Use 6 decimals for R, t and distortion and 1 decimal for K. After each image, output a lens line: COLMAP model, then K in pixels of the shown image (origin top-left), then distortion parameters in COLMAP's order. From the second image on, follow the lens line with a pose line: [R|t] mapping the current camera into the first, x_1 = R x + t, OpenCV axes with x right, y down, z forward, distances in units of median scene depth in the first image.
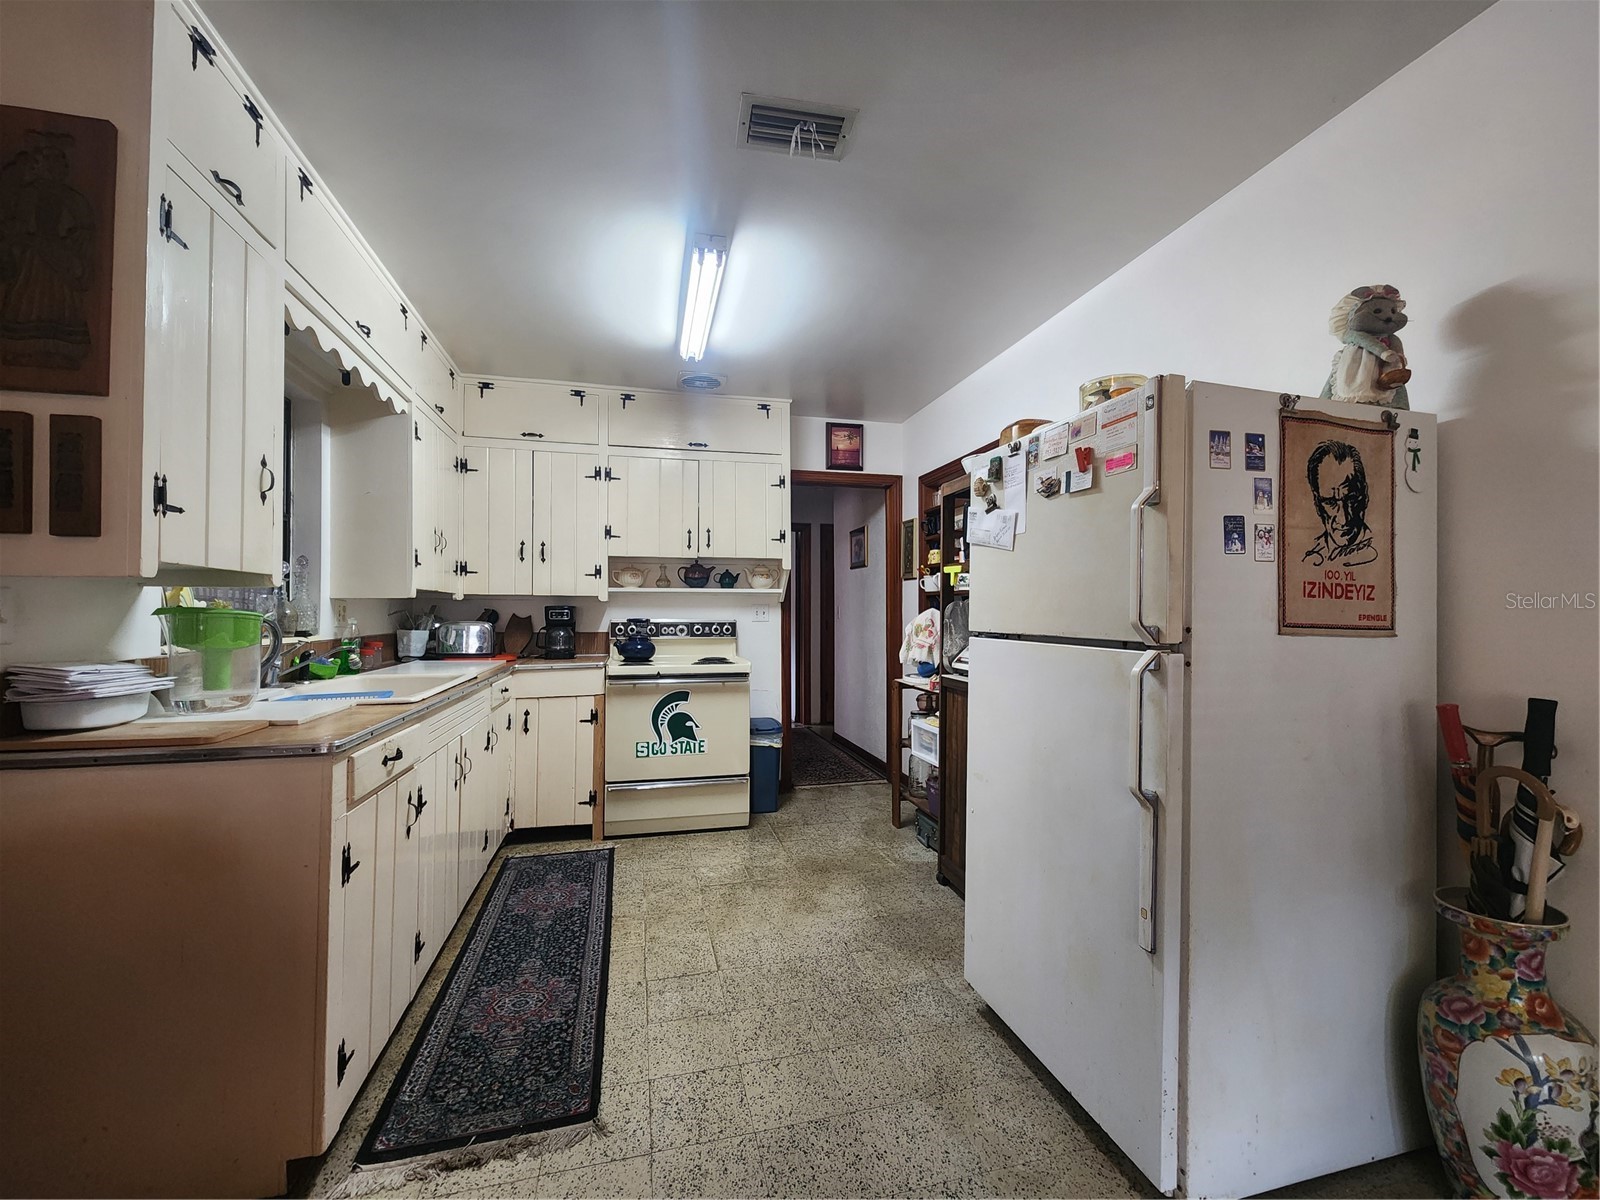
lens RADIAL K [[655.2, 0, 803.7], [0, 655.2, 601.9], [0, 0, 1]] dist [0.000066, -0.000916]
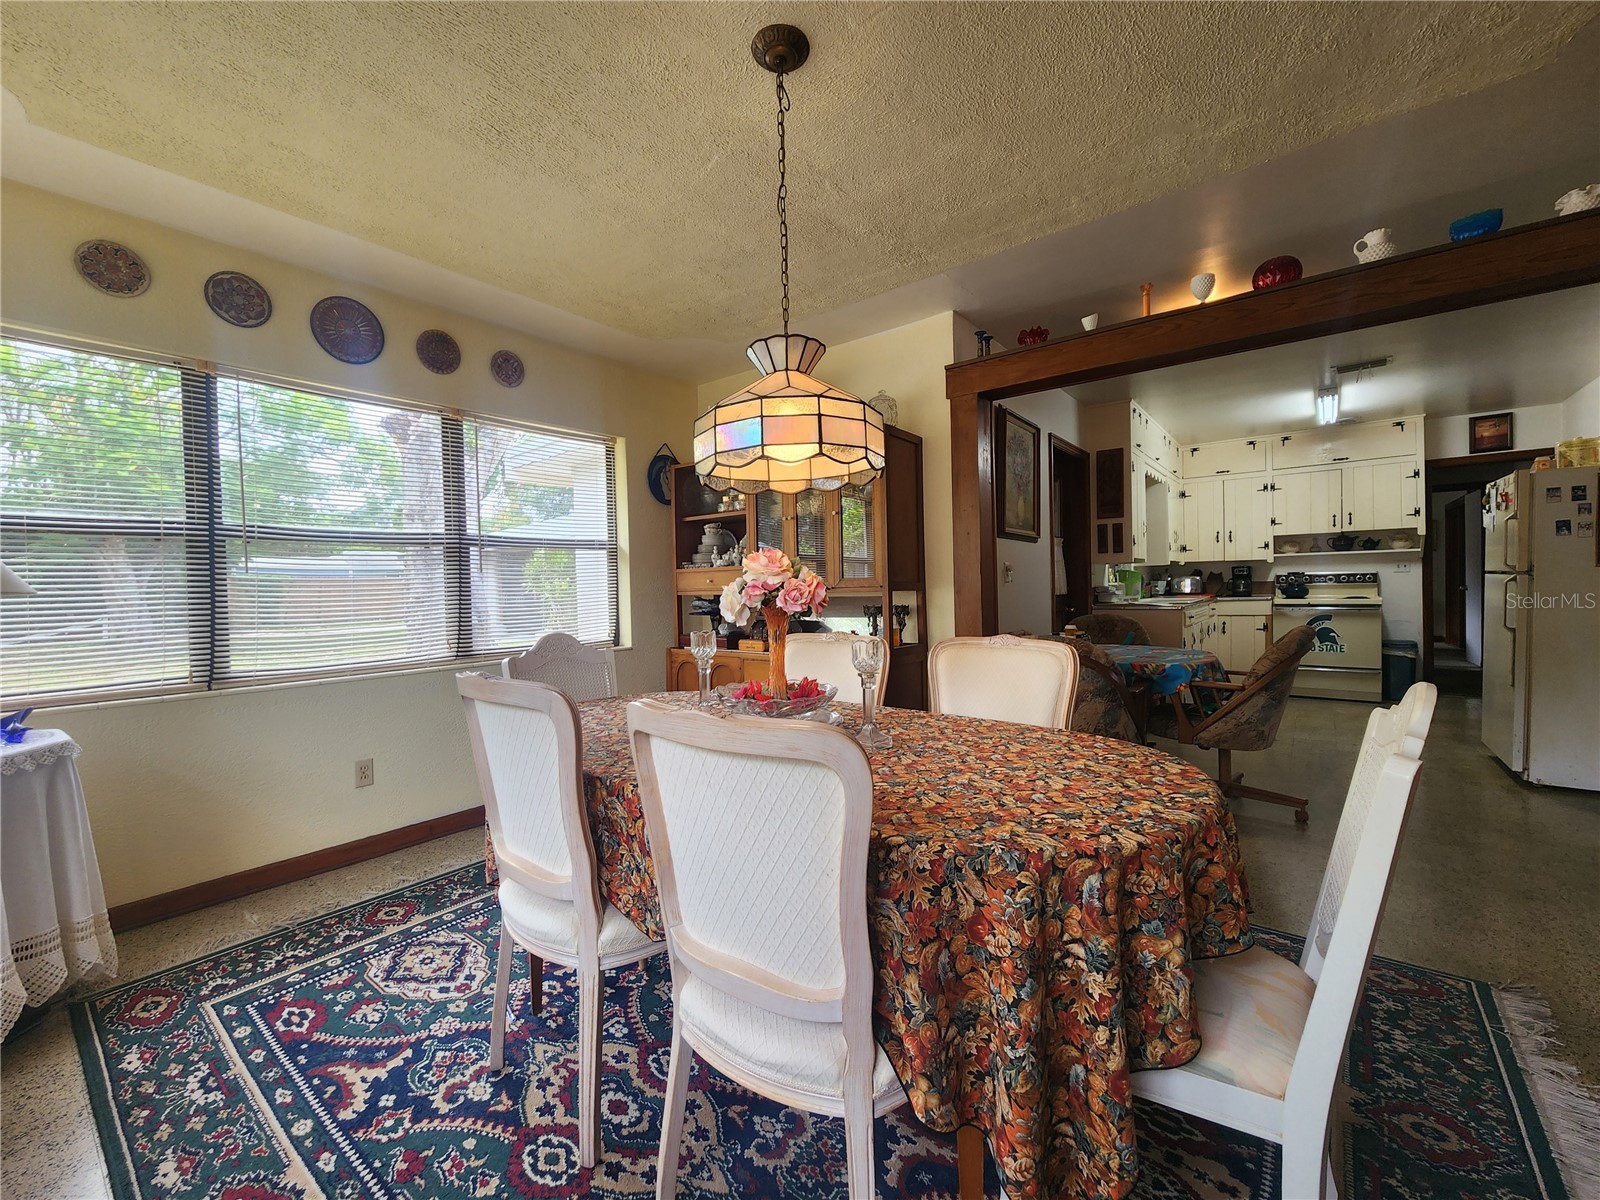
lens RADIAL K [[649.6, 0, 797.8], [0, 649.6, 594.6], [0, 0, 1]] dist [0.000063, -0.005396]
pose [[0.605034, -0.000274, -0.796200, 0.291949], [0.034238, 0.999084, 0.025674, -0.003301], [0.795463, -0.042794, 0.604489, -0.996535]]
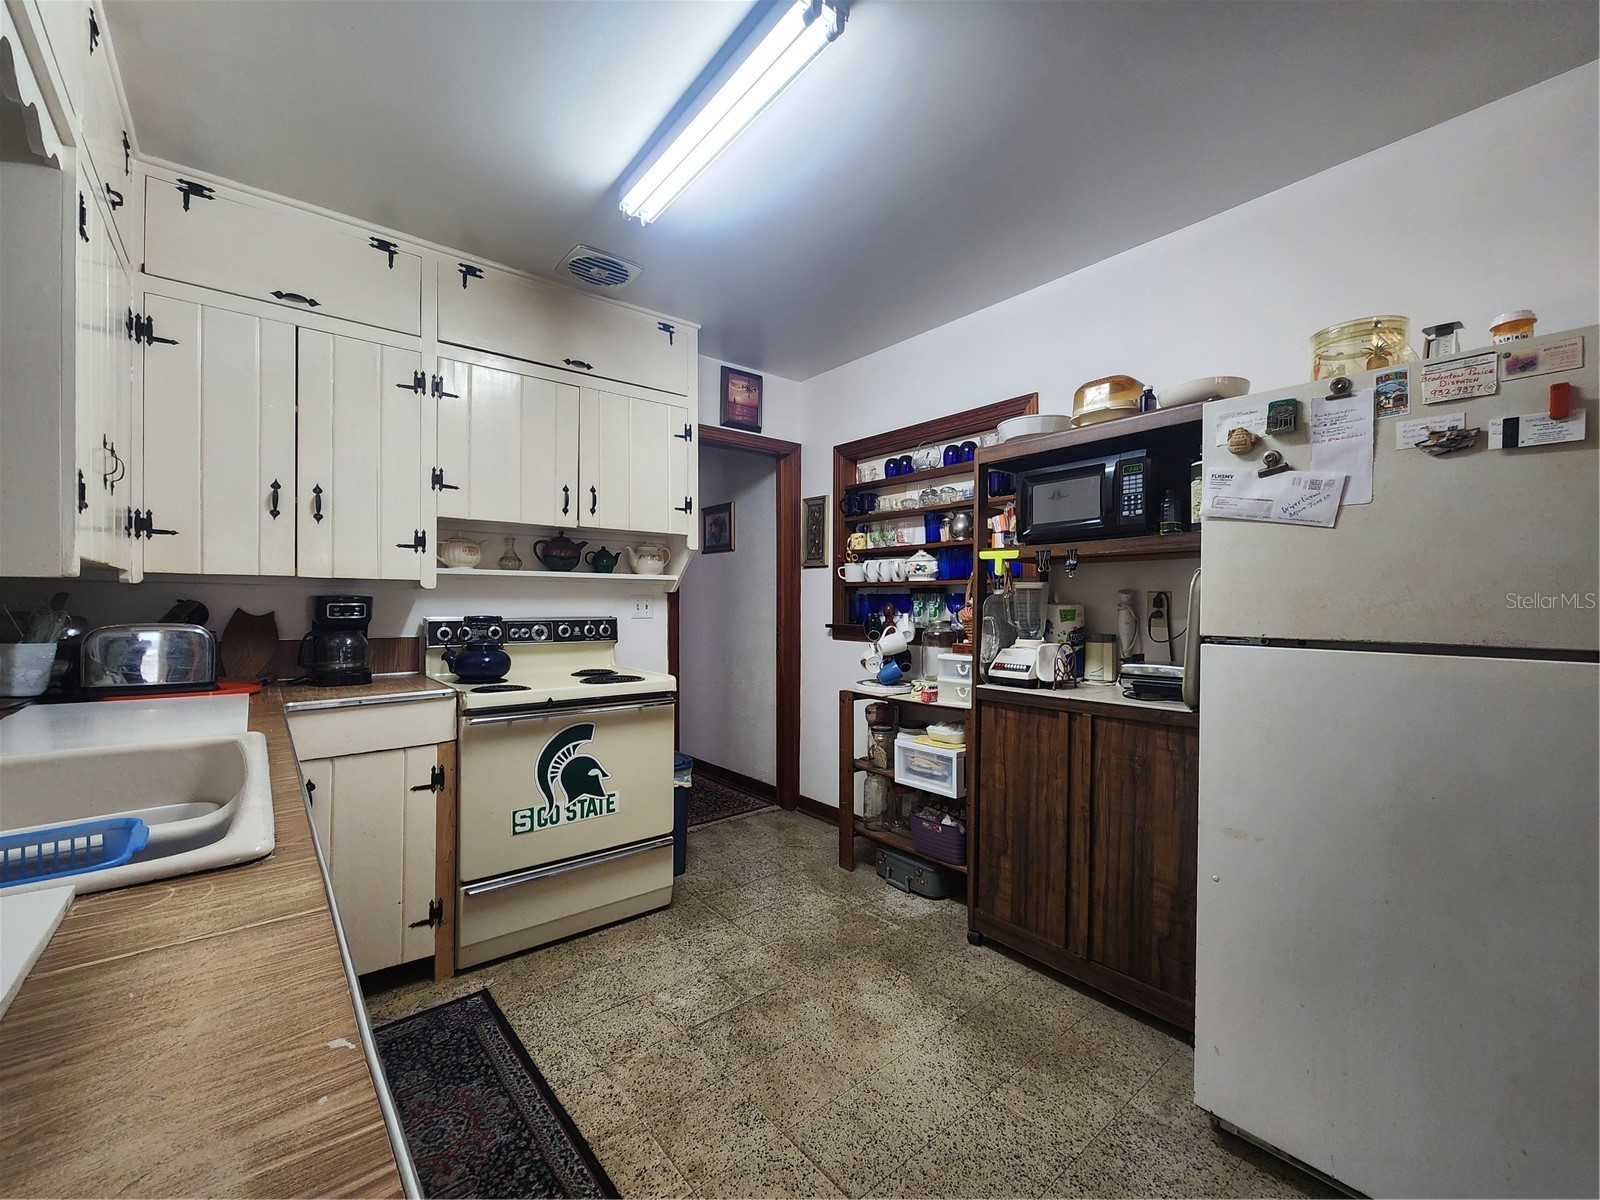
lens RADIAL K [[656.8, 0, 805.1], [0, 656.8, 600.6], [0, 0, 1]] dist [-0.002839, 0.000001]
pose [[0.903017, 0.004518, 0.429582, -0.250058], [-0.009352, 0.999914, 0.009144, 0.001125], [-0.429504, -0.012274, 0.902982, 0.278242]]
